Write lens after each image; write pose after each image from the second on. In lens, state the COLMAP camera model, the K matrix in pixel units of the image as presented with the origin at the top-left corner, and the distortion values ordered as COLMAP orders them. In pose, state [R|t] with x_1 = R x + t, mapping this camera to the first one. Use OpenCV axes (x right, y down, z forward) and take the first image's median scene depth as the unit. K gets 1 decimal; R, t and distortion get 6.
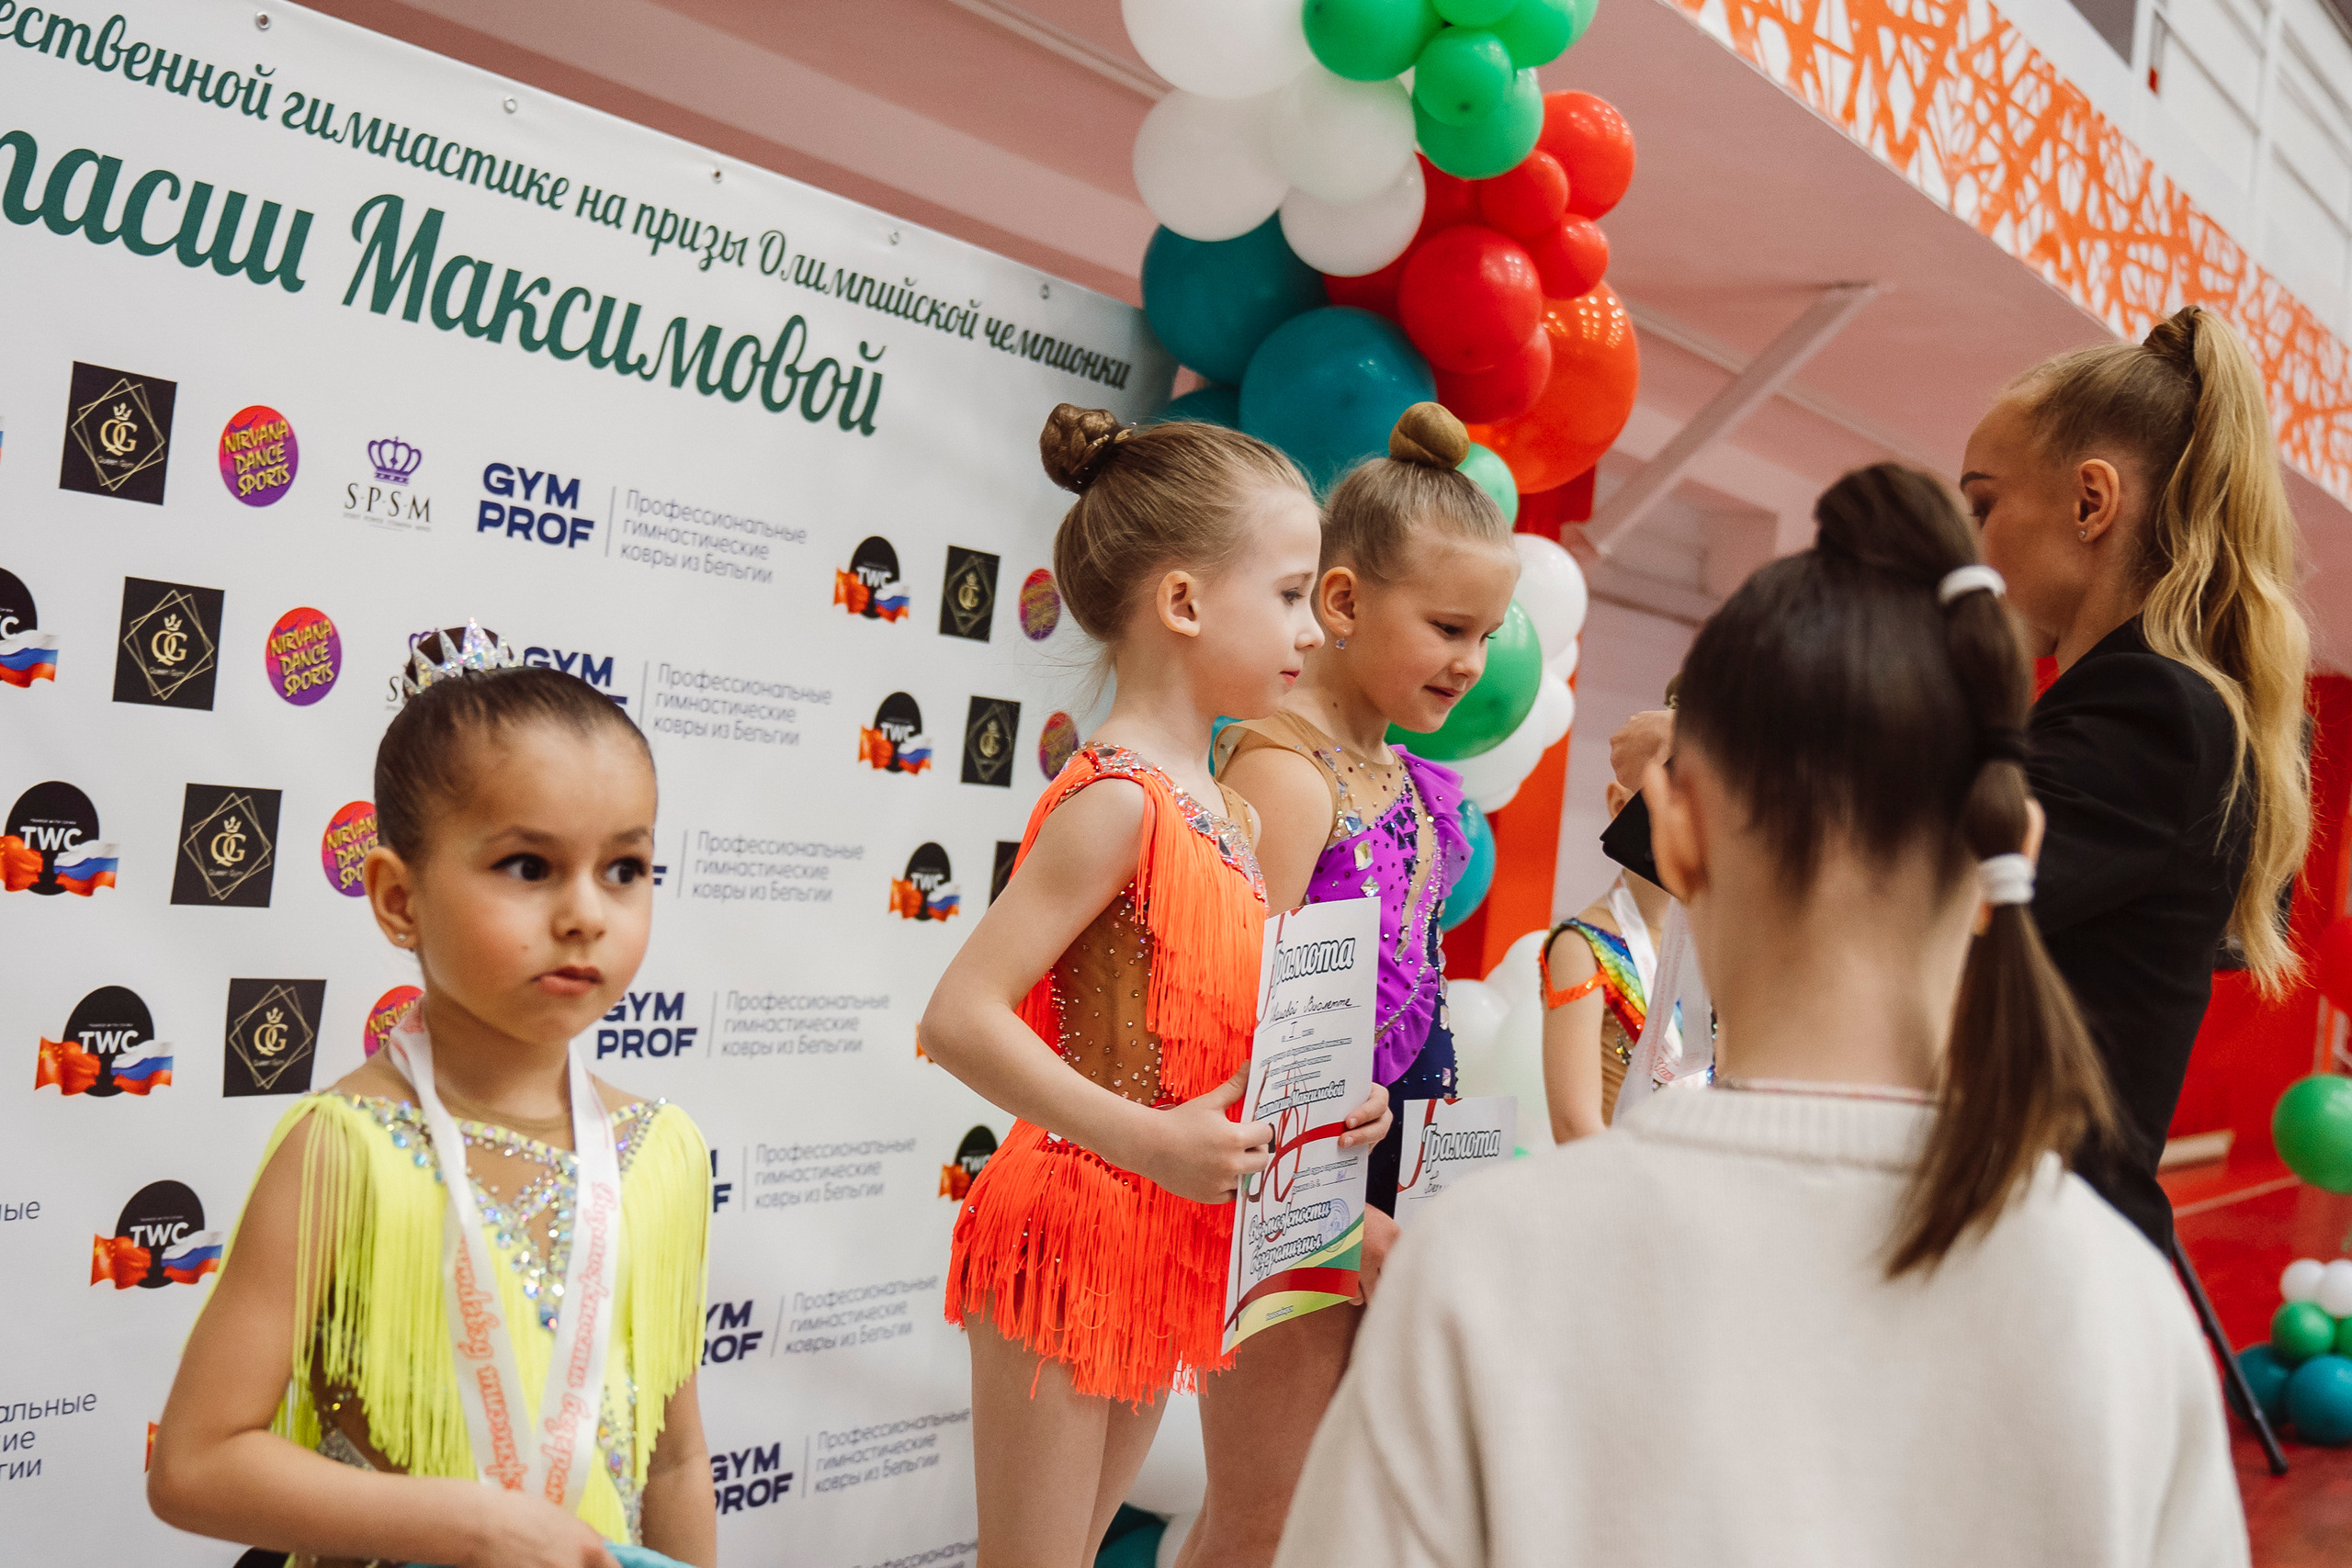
lens RADIAL K [[2842.9, 0, 1176.0], [0, 2842.9, 784.0], [0, 0, 1]] dist [0.004379, 0.015780]
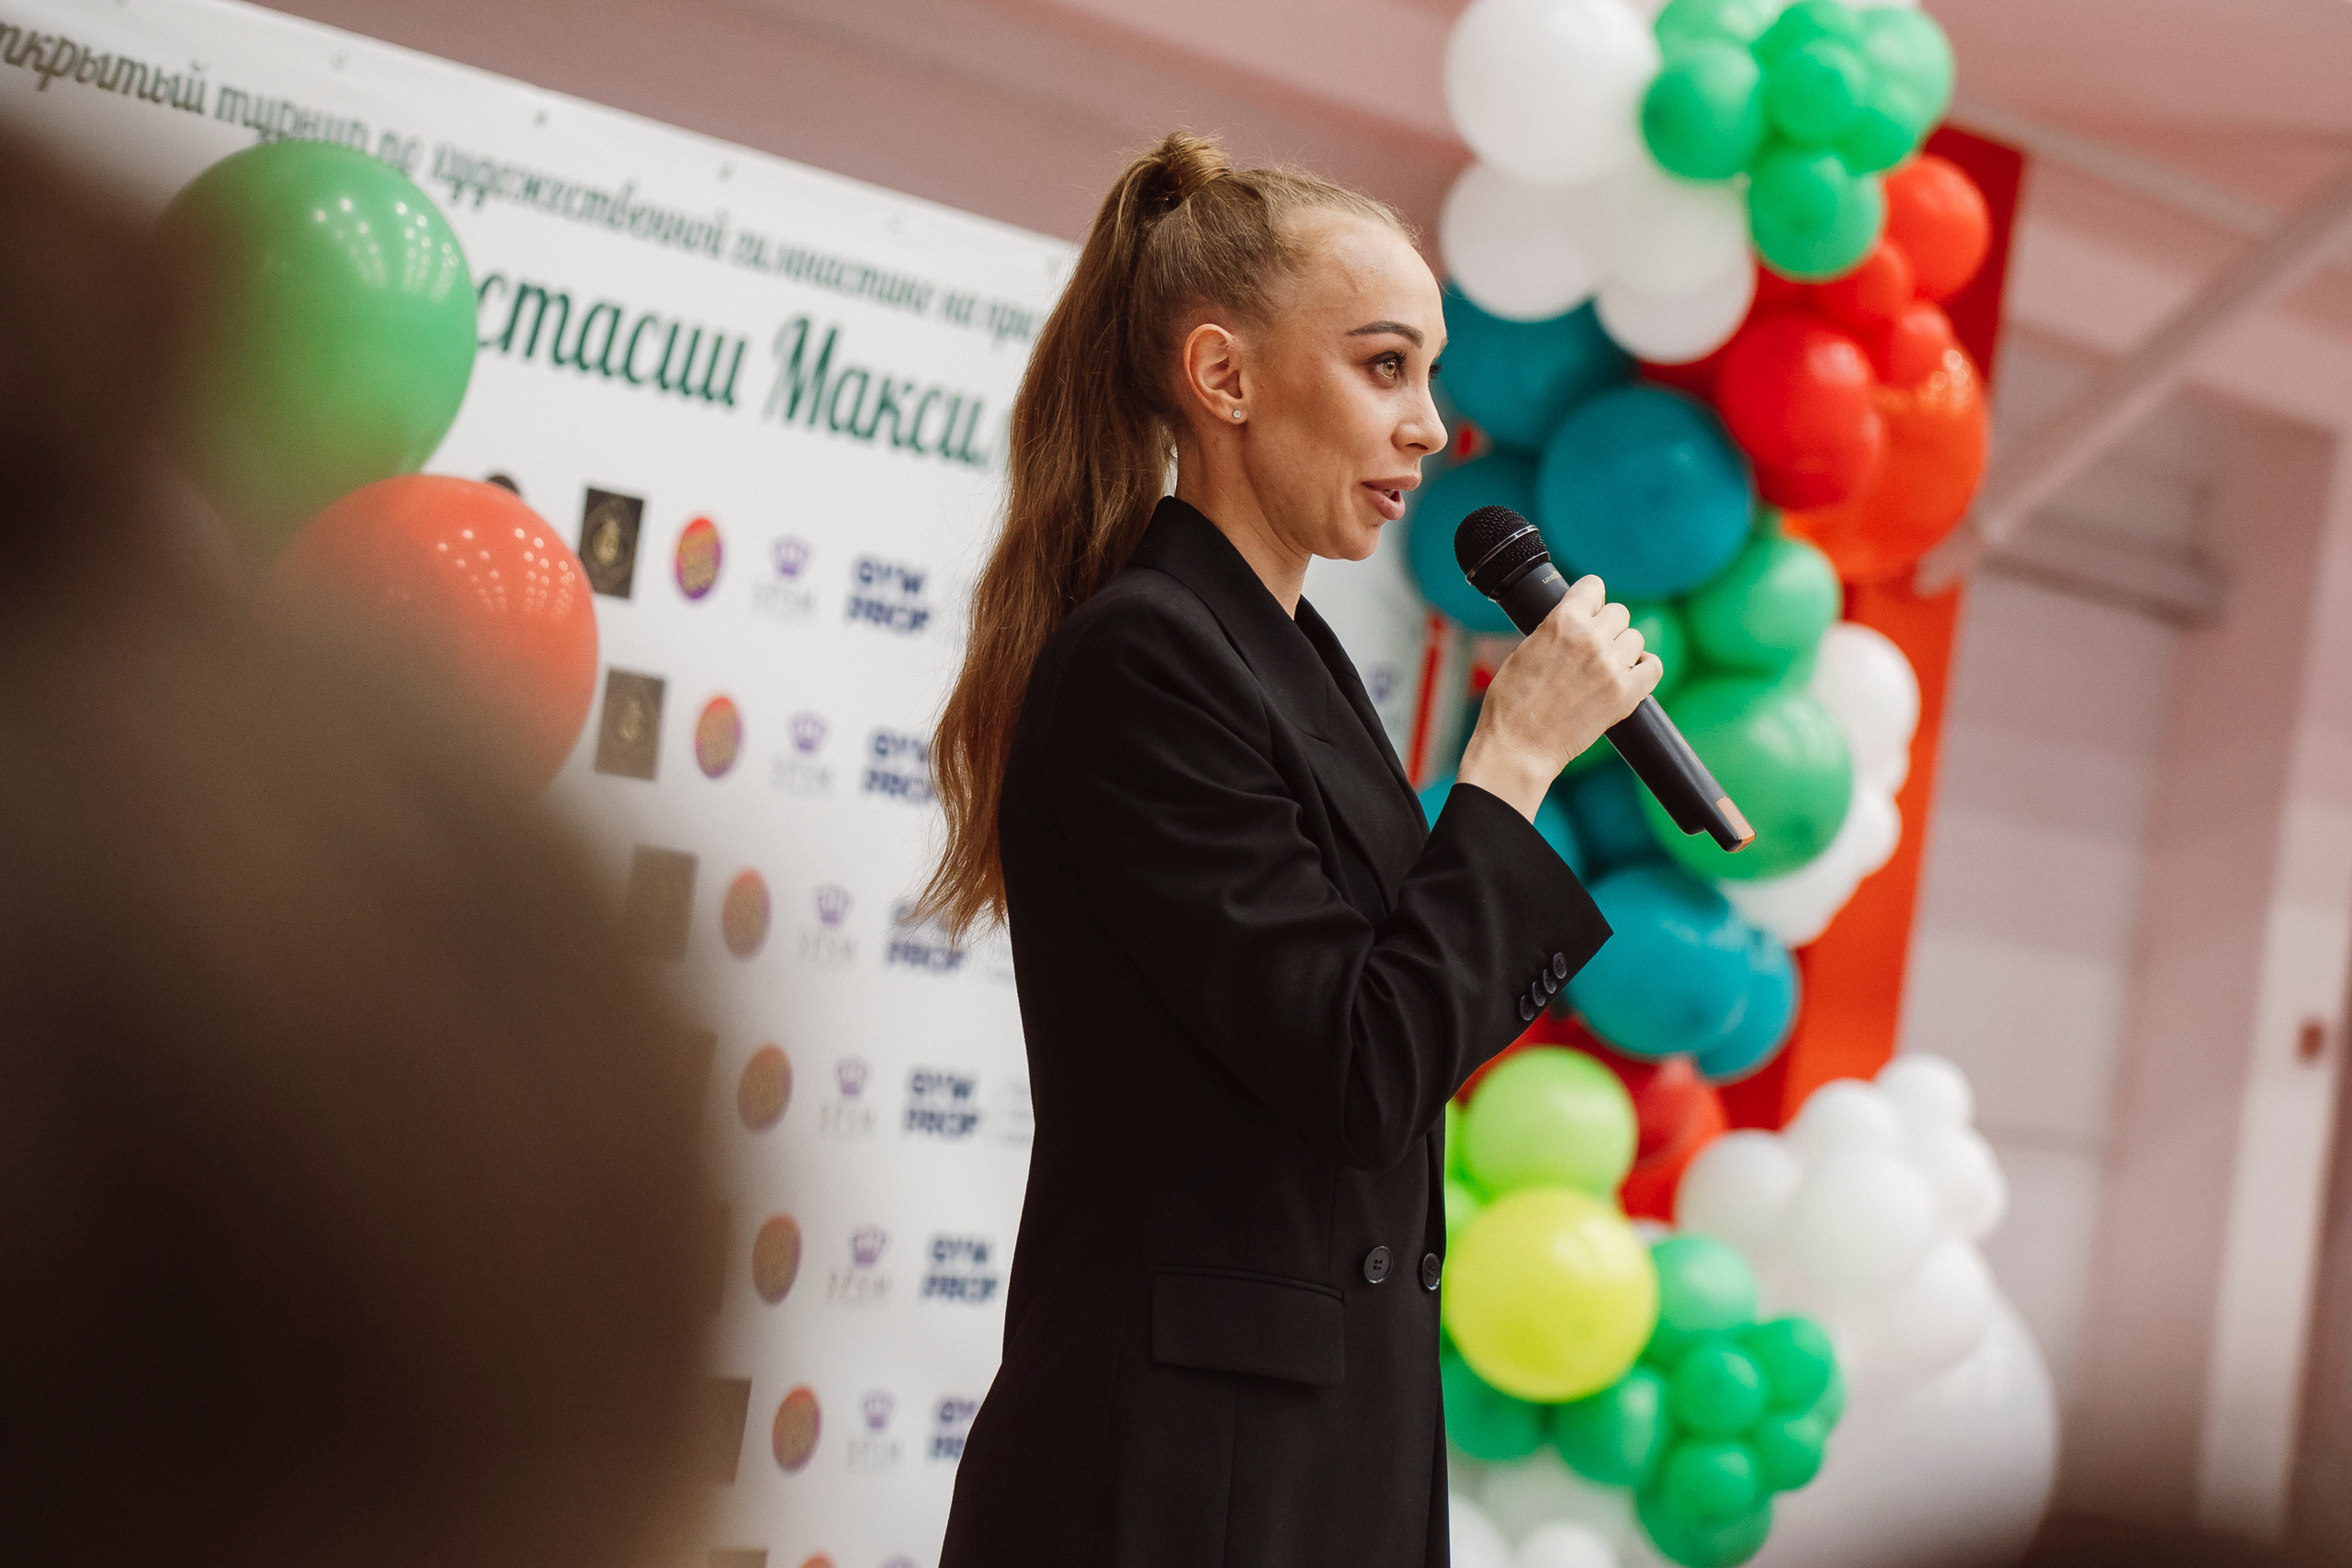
lens RADIAL K [[7548.5, 0, 1176.0], [0, 7548.5, 784.0], [0, 0, 1]] dist [0.048136, 0.797753]
pose [[0.997953, 0.060736, 0.020004, -0.169415], [-0.060607, 0.998137, -0.007027, -0.015458], [-0.020394, 0.005800, 0.999775, -1.774966]]
